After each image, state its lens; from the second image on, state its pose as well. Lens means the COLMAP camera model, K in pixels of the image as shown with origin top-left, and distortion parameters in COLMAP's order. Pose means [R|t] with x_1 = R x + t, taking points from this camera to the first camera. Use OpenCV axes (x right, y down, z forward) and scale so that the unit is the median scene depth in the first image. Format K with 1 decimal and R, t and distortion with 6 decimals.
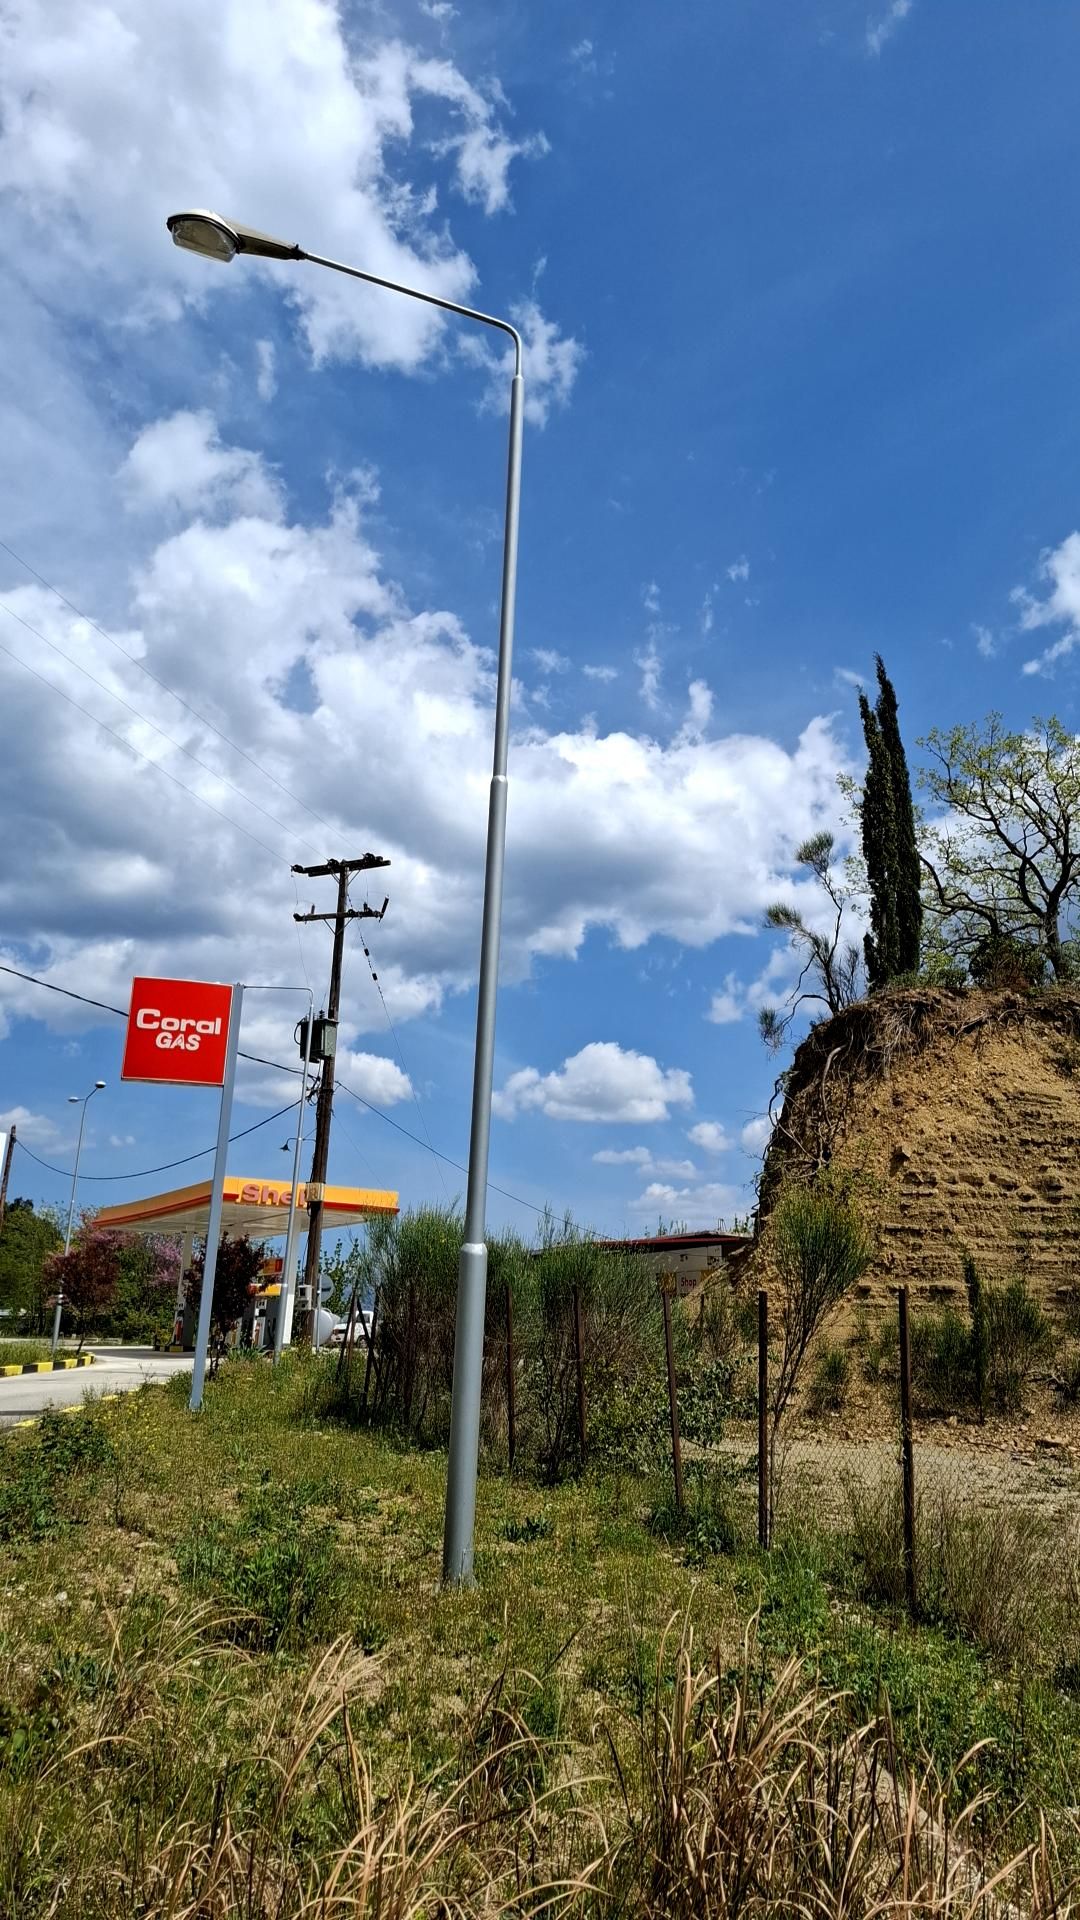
lens RADIAL K [[1344.6, 0, 558.4], [0, 1344.6, 948.6], [0, 0, 1]] dist [0.090233, -0.139811]
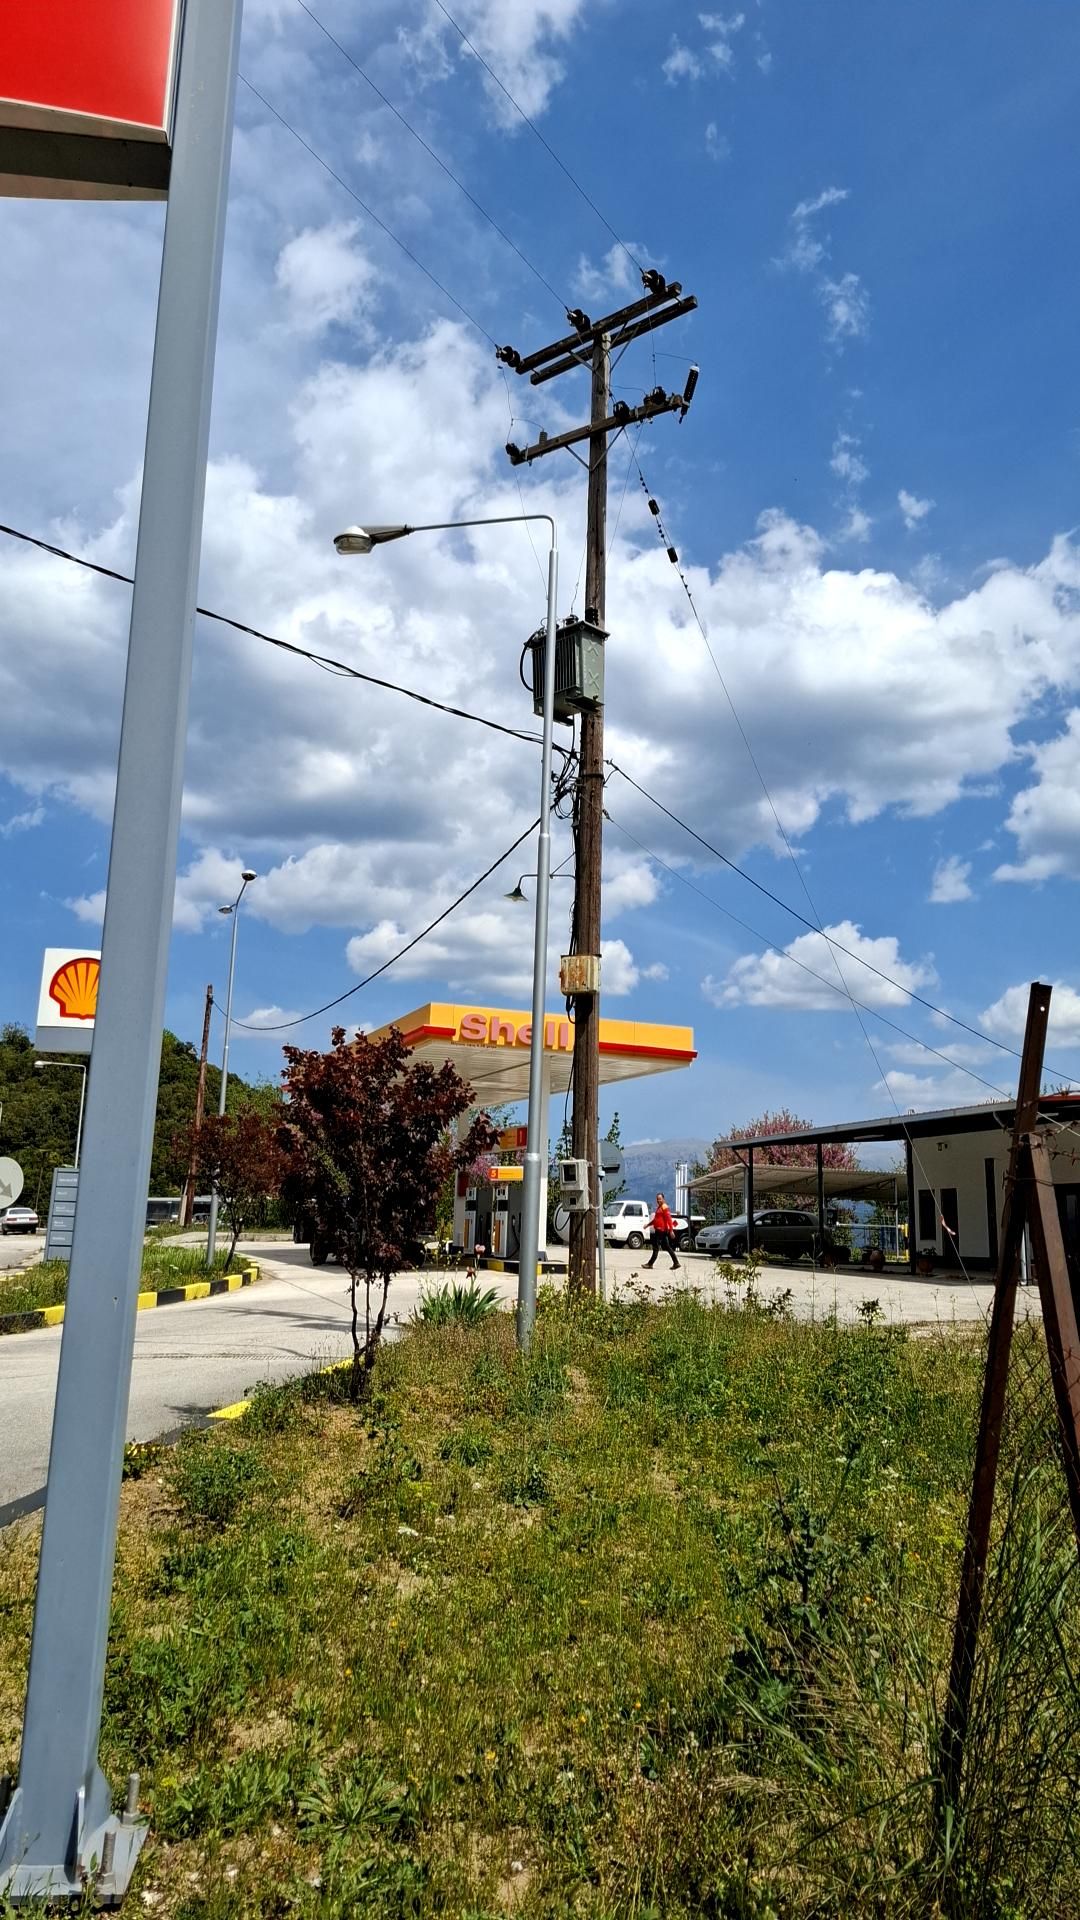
lens RADIAL K [[1344.6, 0, 558.4], [0, 1344.6, 948.6], [0, 0, 1]] dist [0.090233, -0.139811]
pose [[0.984463, -0.040634, -0.170827, -0.099477], [0.054032, 0.995755, 0.074522, 0.128057], [0.167074, -0.082594, 0.982479, 0.496930]]
